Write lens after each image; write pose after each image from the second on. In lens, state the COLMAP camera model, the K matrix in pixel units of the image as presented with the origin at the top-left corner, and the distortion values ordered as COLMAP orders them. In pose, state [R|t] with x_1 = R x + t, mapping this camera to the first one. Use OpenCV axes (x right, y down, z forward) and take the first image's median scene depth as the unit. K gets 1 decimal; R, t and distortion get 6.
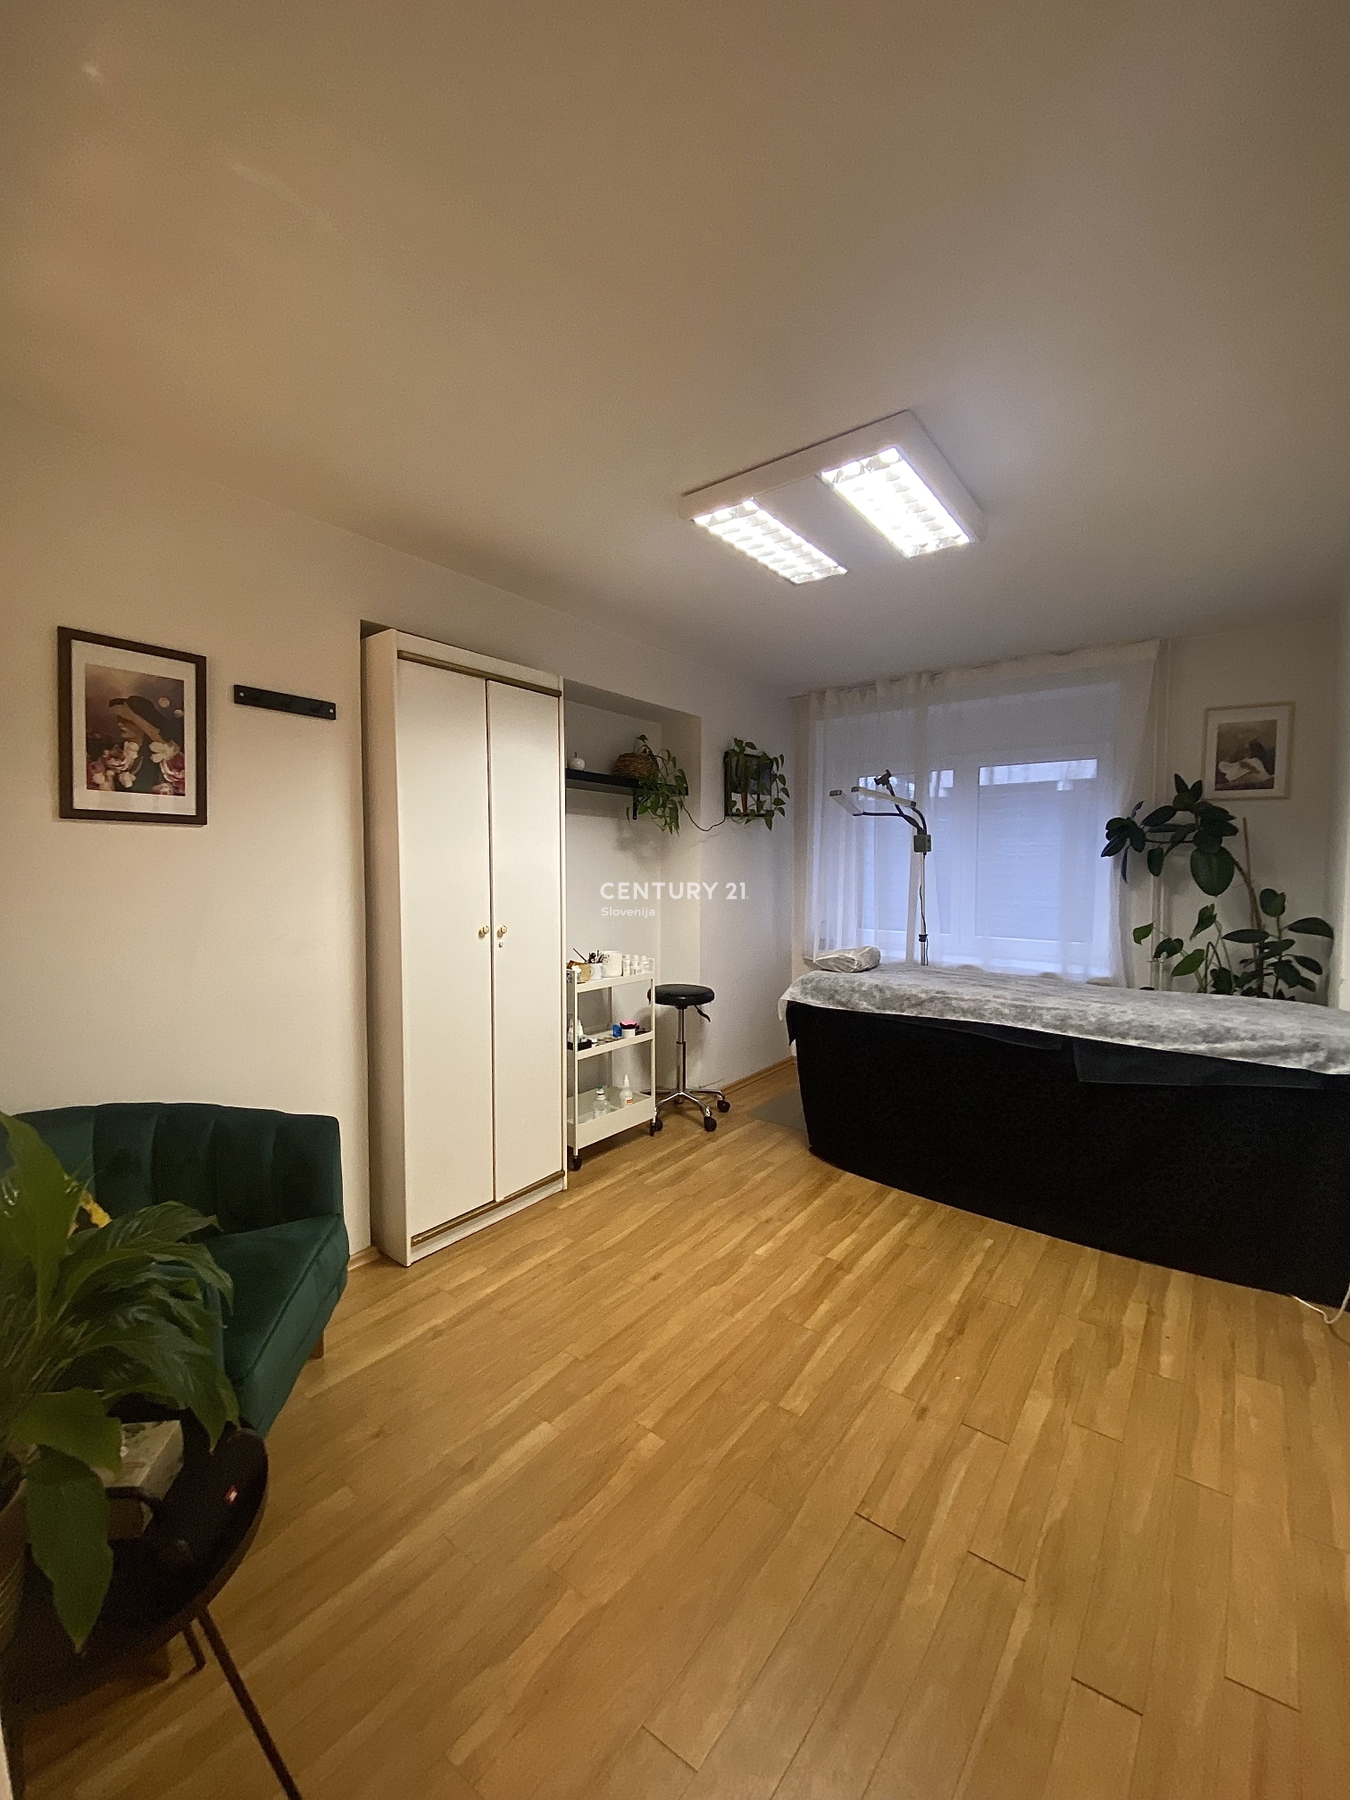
lens RADIAL K [[730.5, 0, 672.6], [0, 730.5, 896.4], [0, 0, 1]] dist [-0.010689, -0.008712]
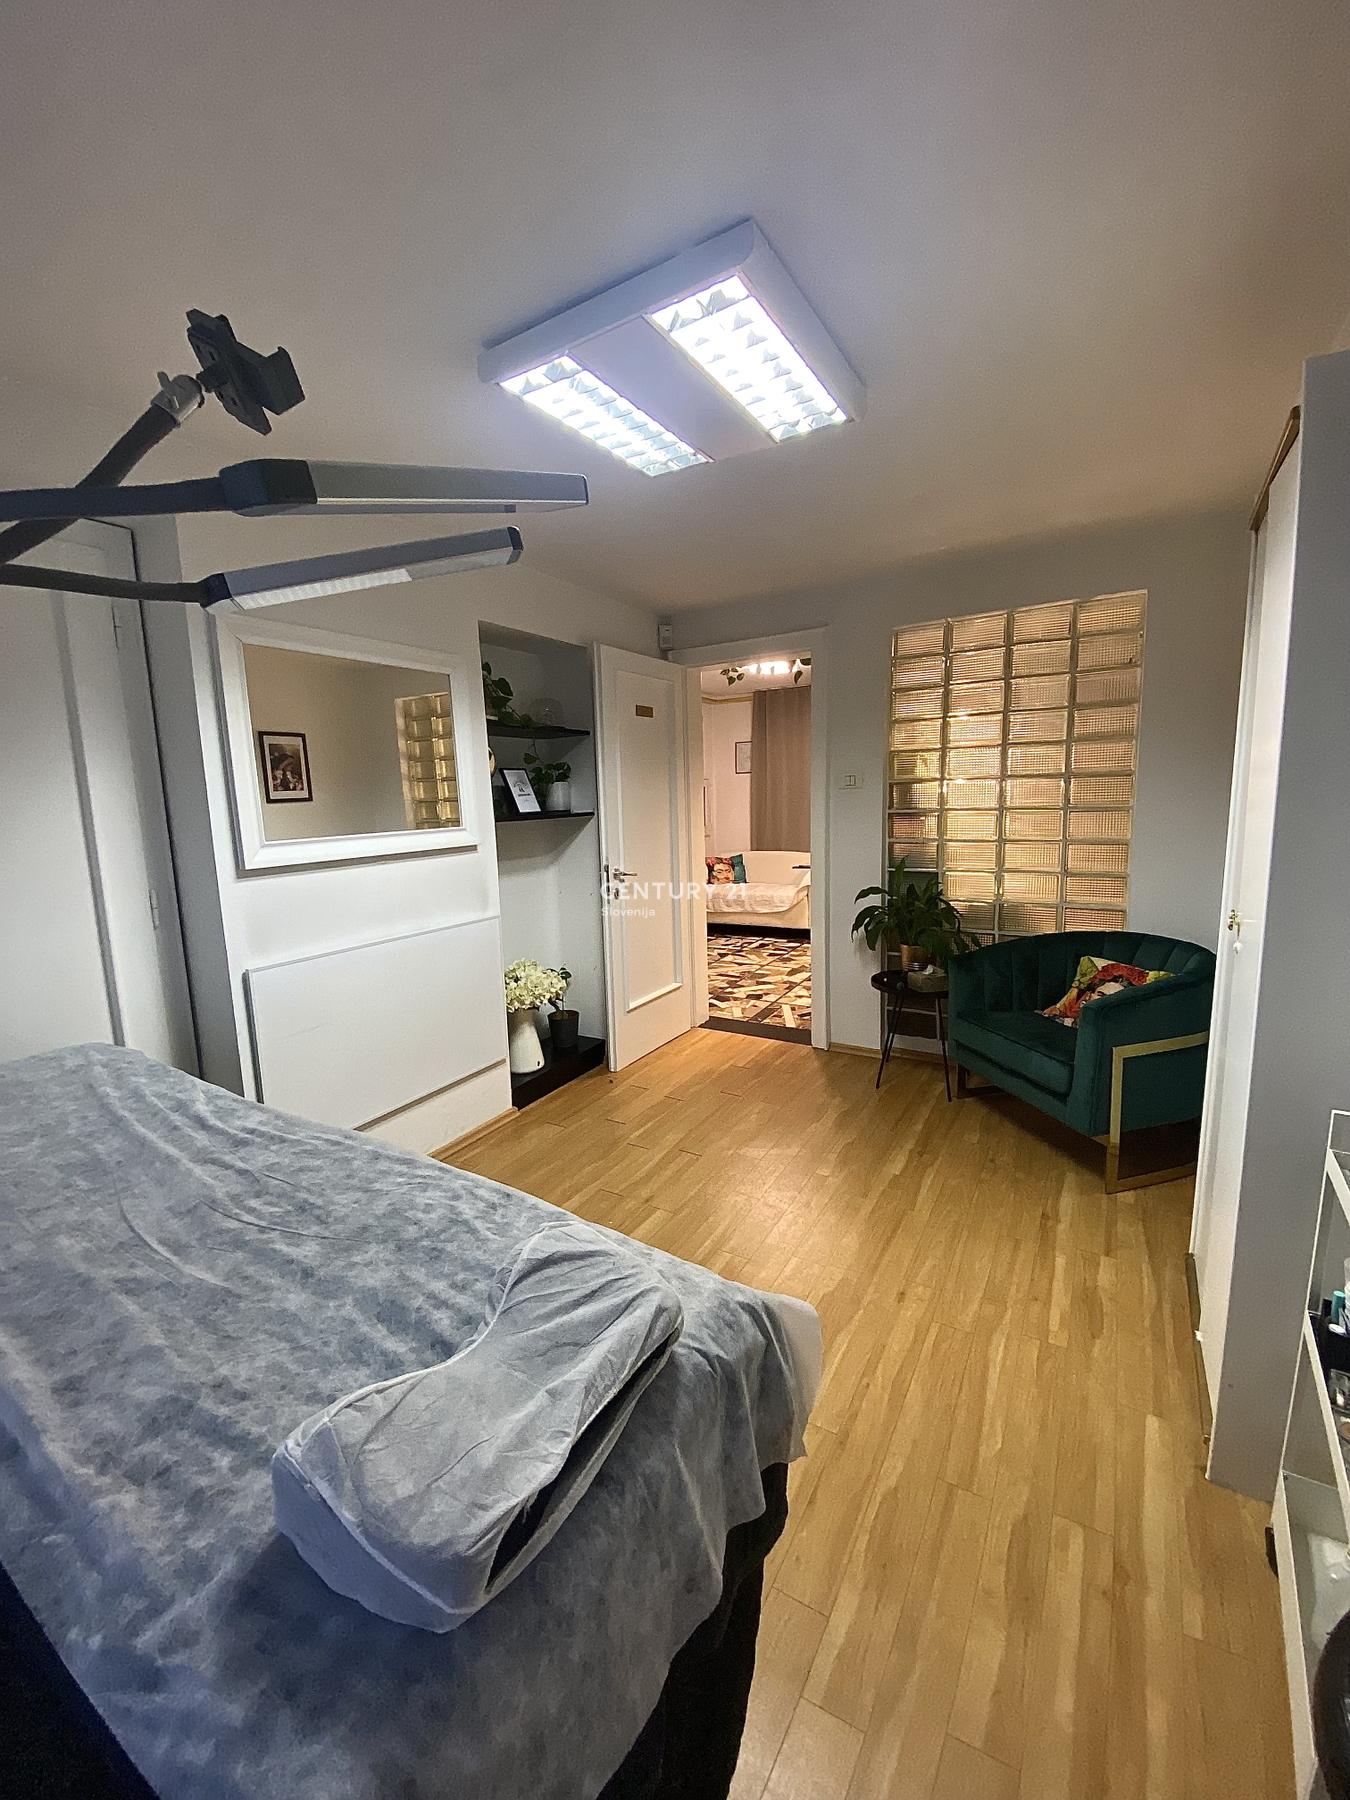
lens RADIAL K [[730.5, 0, 670.0], [0, 730.5, 898.7], [0, 0, 1]] dist [-0.010689, -0.008712]
pose [[-0.993705, 0.048104, -0.101173, 0.293304], [0.026771, 0.978918, 0.202493, -0.111545], [0.108781, 0.198510, -0.974043, 1.601163]]
